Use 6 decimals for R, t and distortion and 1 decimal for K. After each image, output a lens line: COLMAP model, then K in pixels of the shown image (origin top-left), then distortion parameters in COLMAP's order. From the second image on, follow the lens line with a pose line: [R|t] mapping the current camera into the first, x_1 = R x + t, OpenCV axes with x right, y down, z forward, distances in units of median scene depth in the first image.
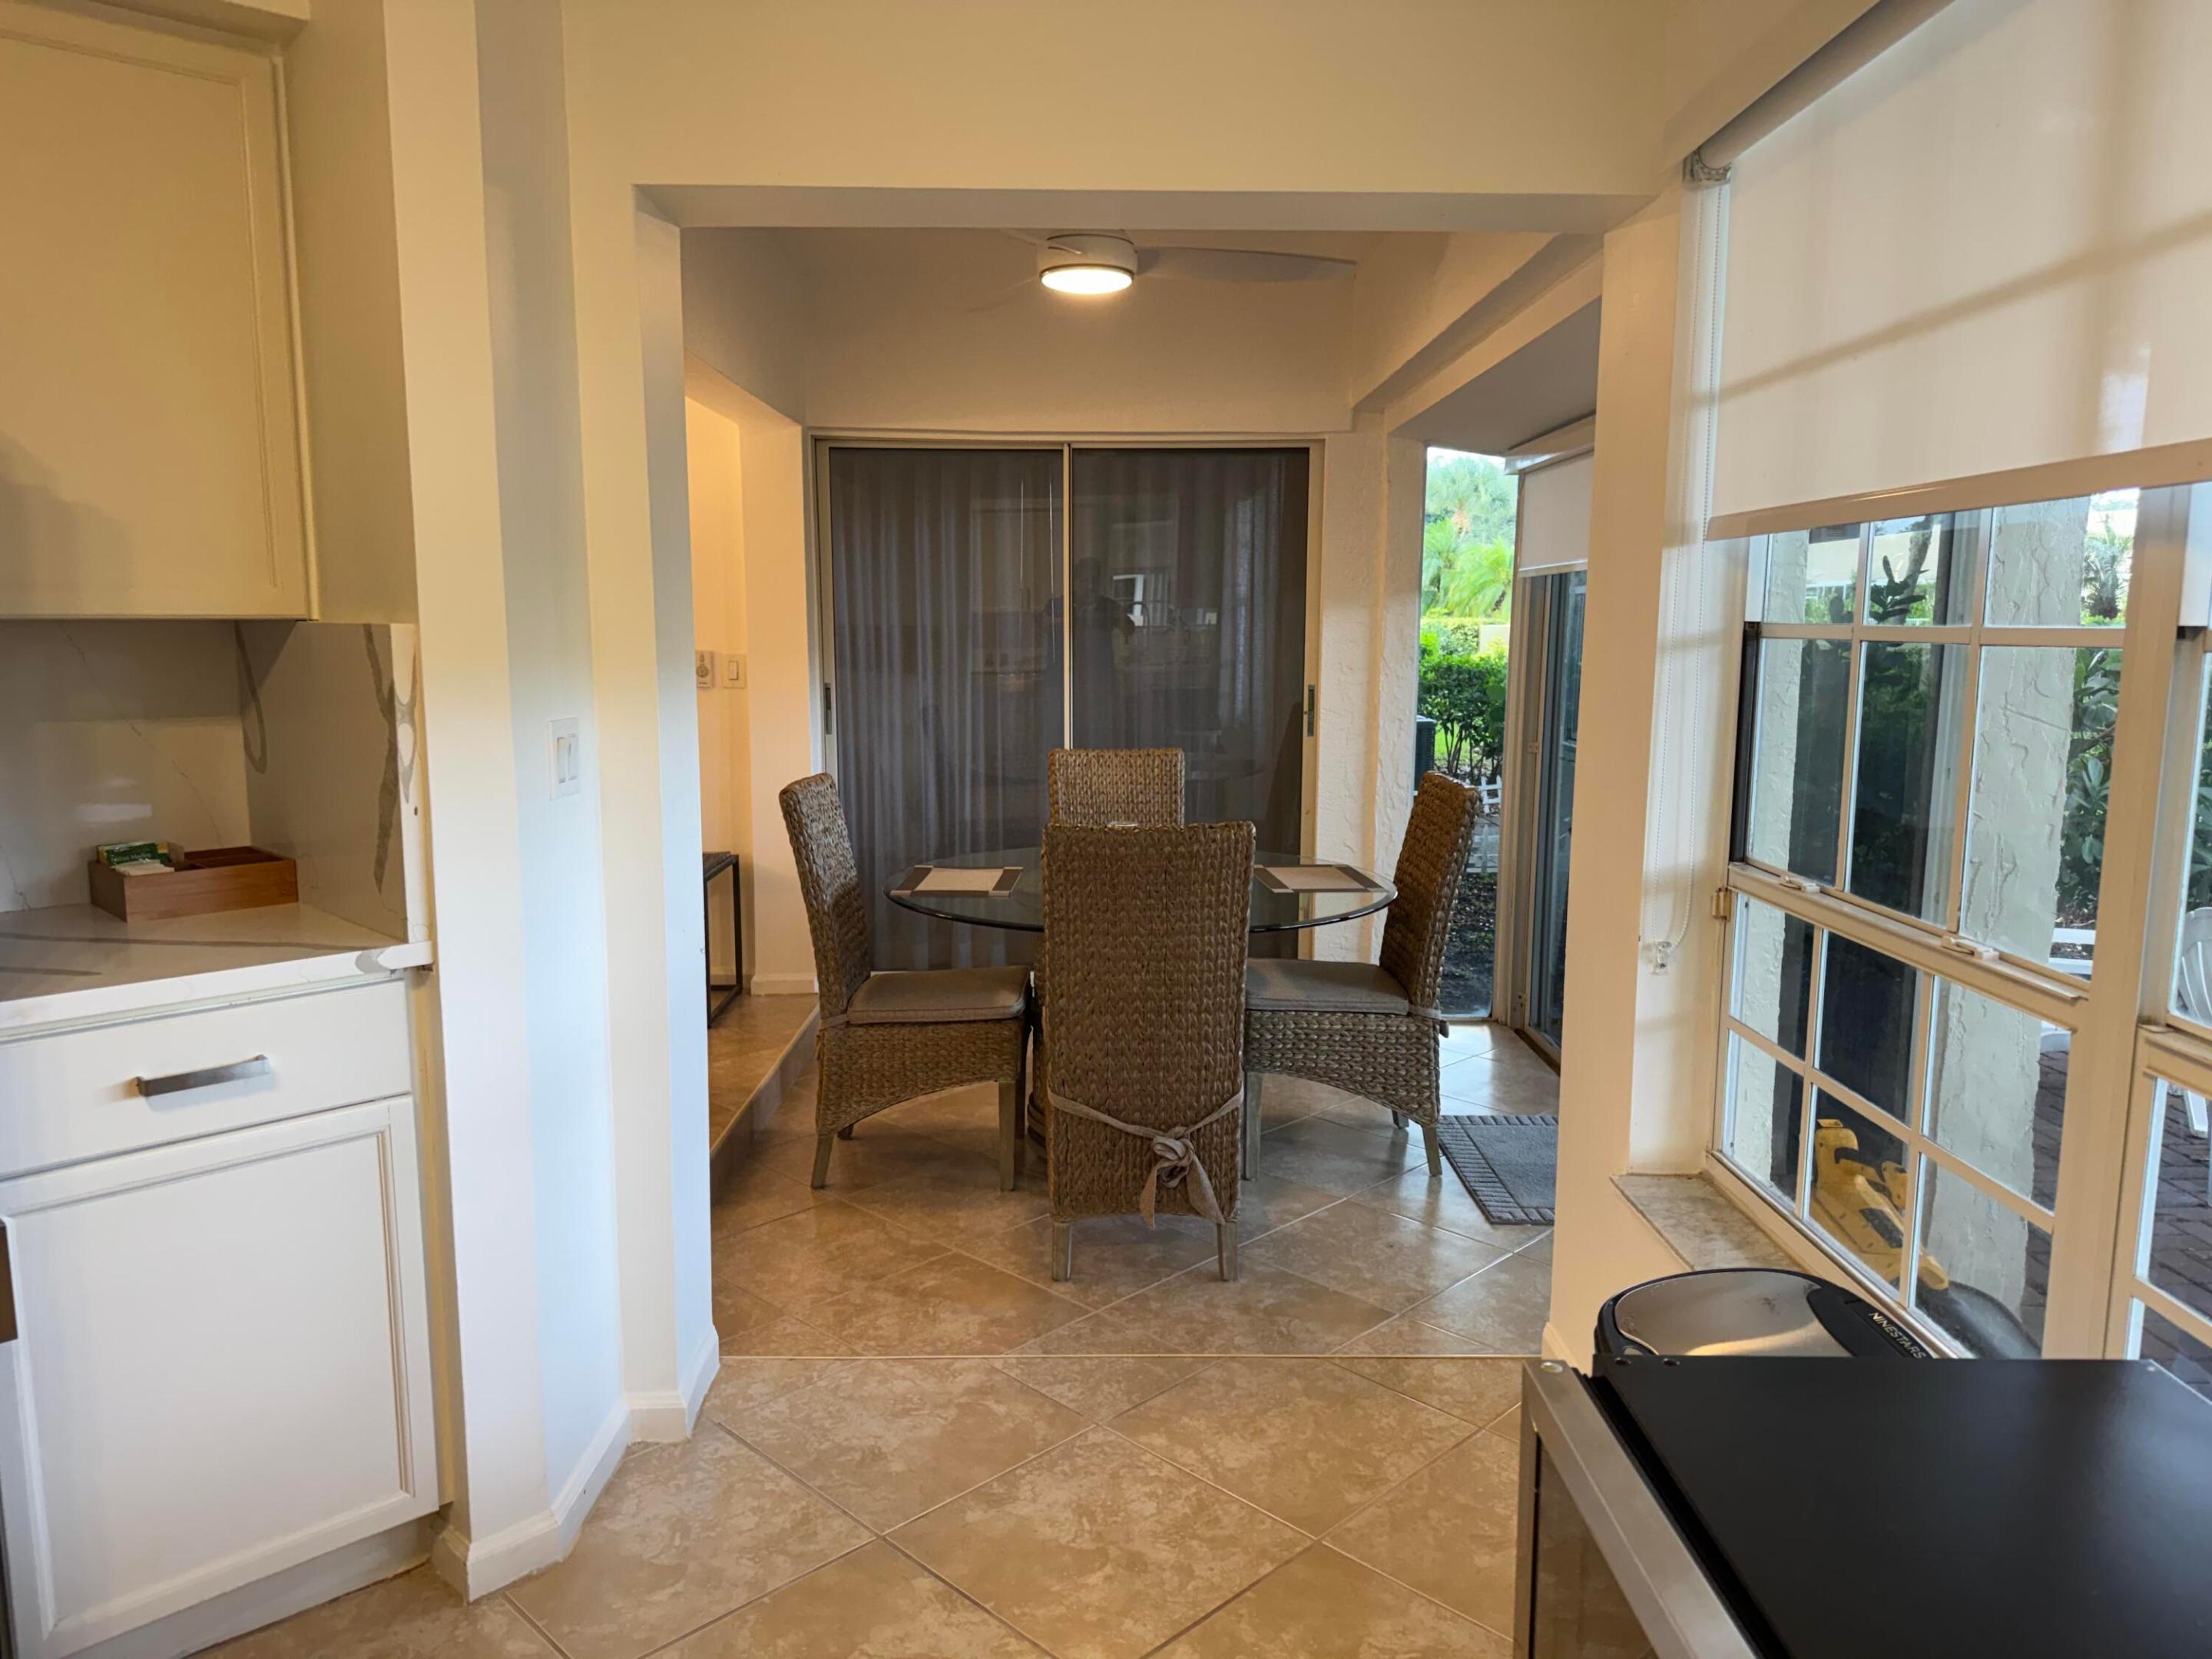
lens RADIAL K [[1559.5, 0, 1007.3], [0, 1559.5, 845.4], [0, 0, 1]] dist [0.183041, -0.366601]
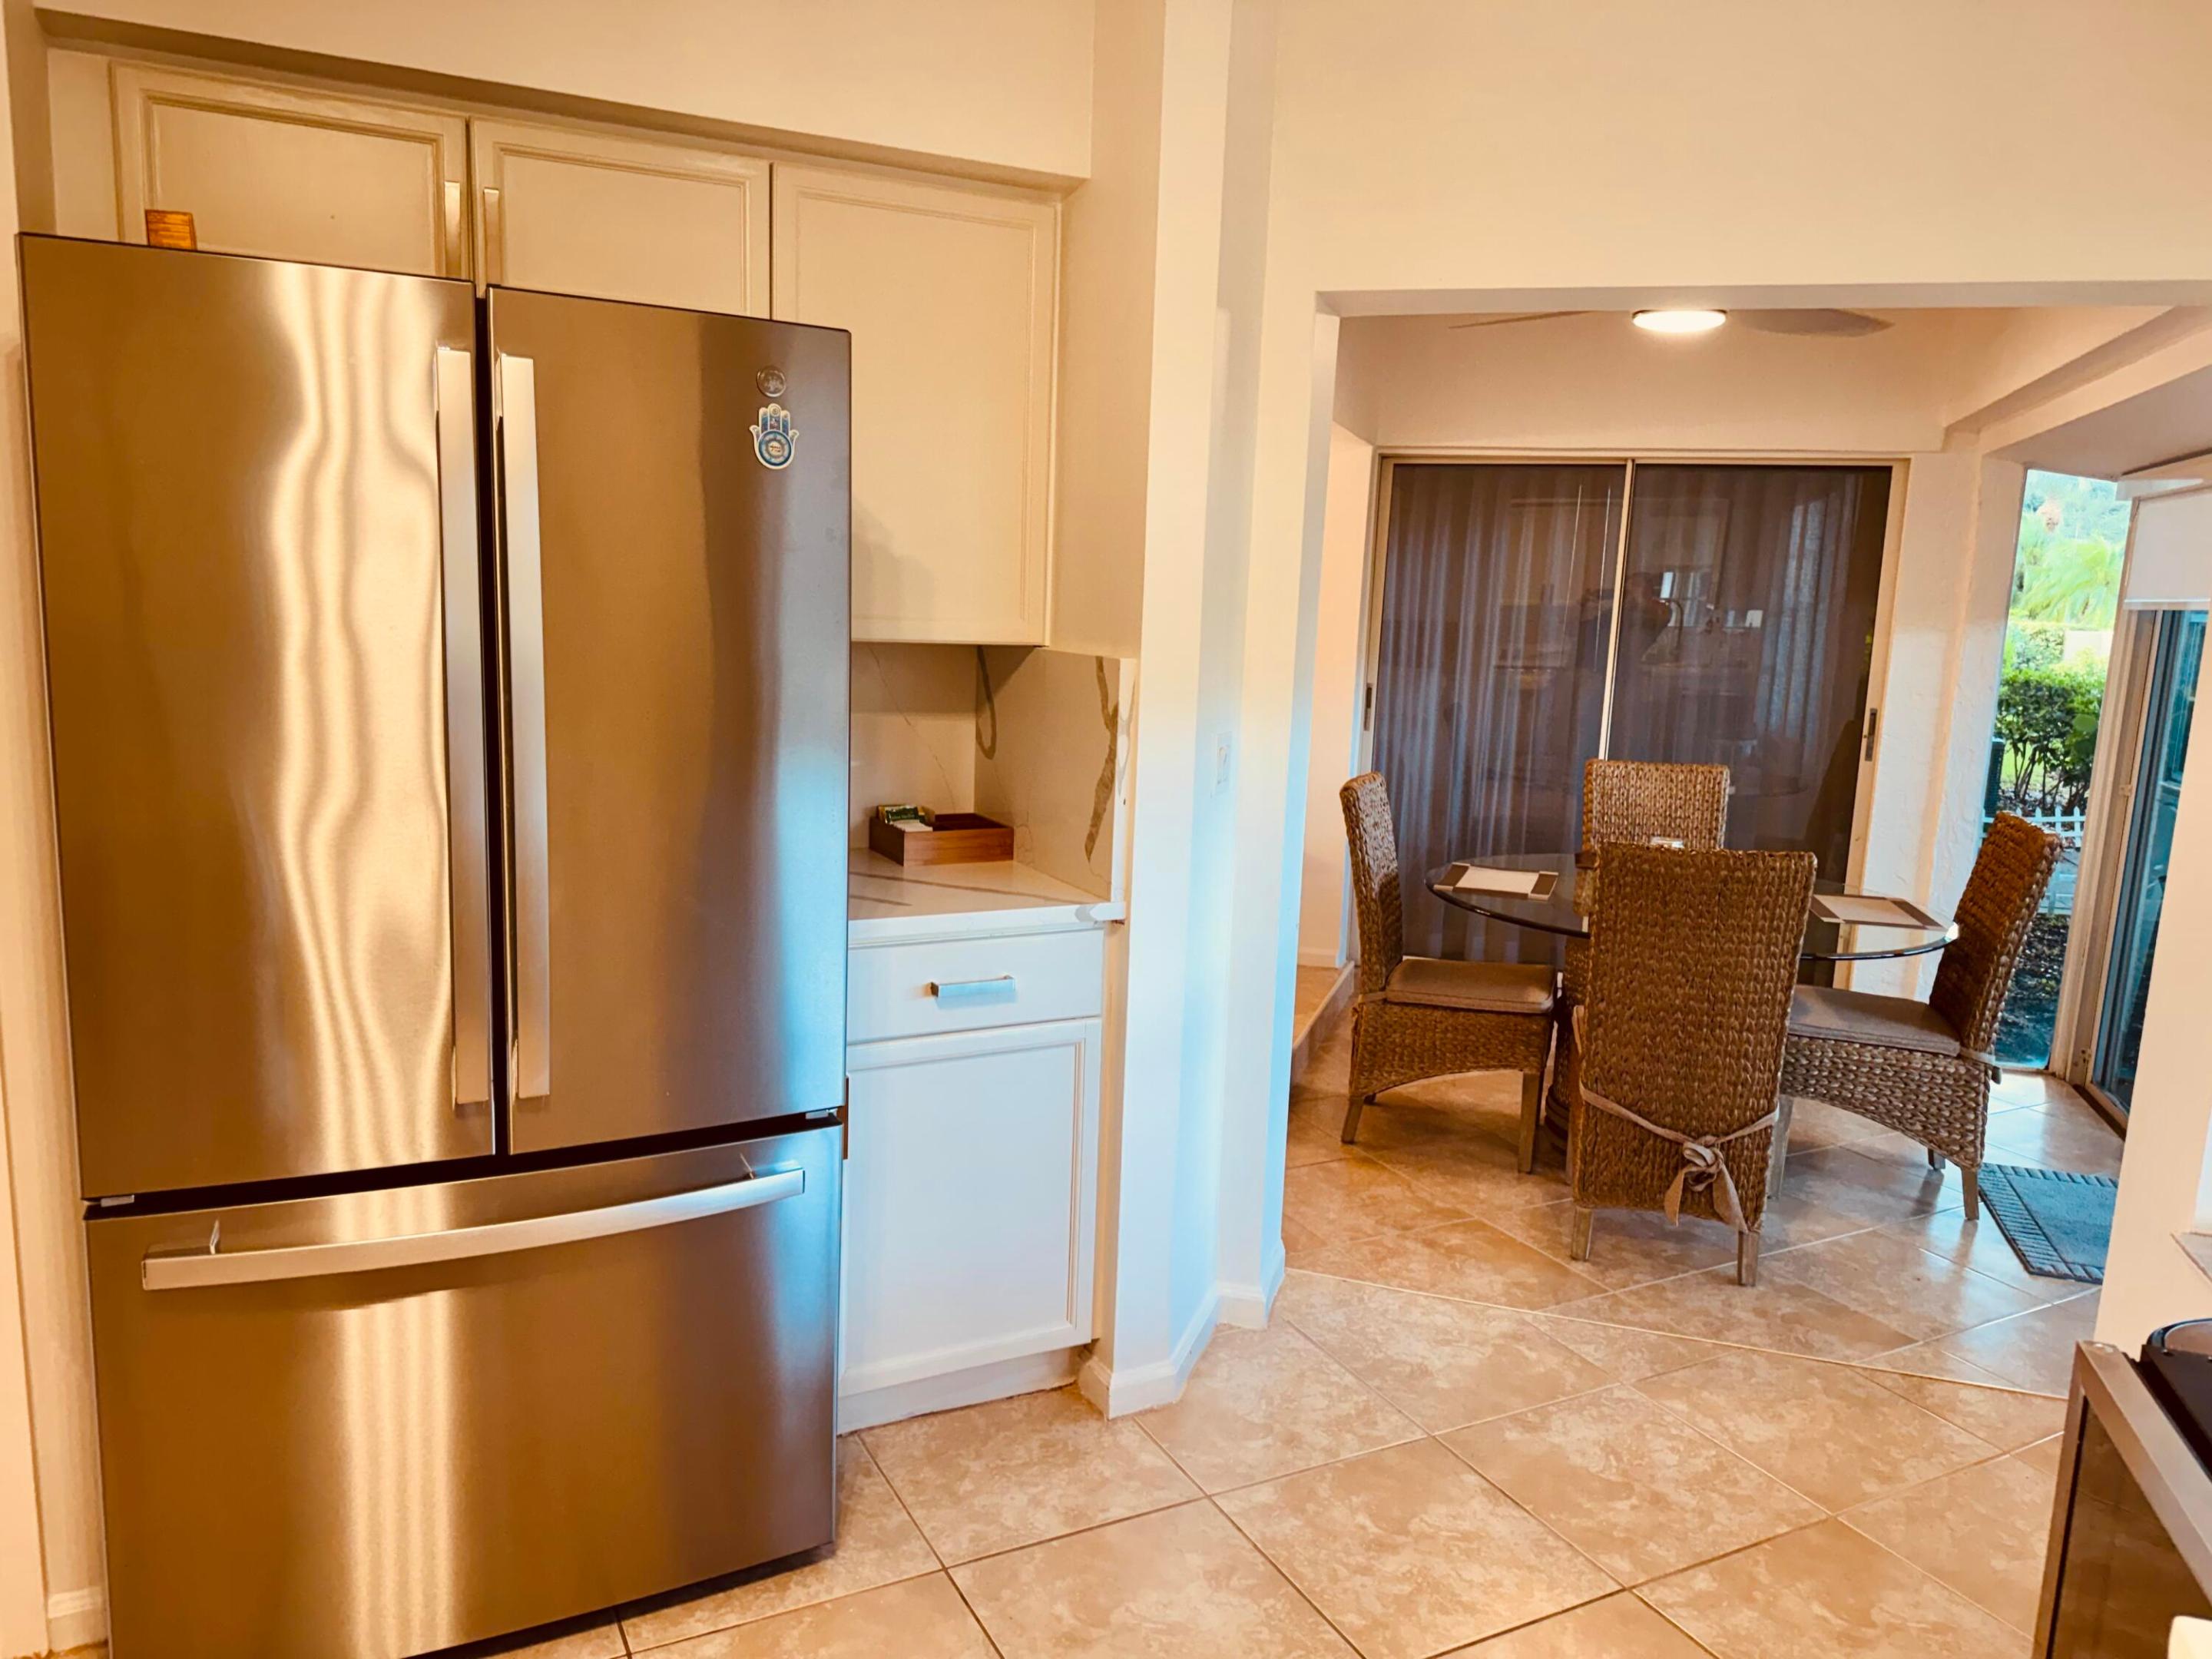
lens RADIAL K [[1519.1, 0, 1073.6], [0, 1519.1, 842.3], [0, 0, 1]] dist [0.053377, -0.061432]
pose [[0.959144, 0.084070, -0.270141, -0.038919], [-0.080280, 0.996457, 0.025069, -0.008509], [0.271291, -0.002358, 0.962494, -0.104482]]
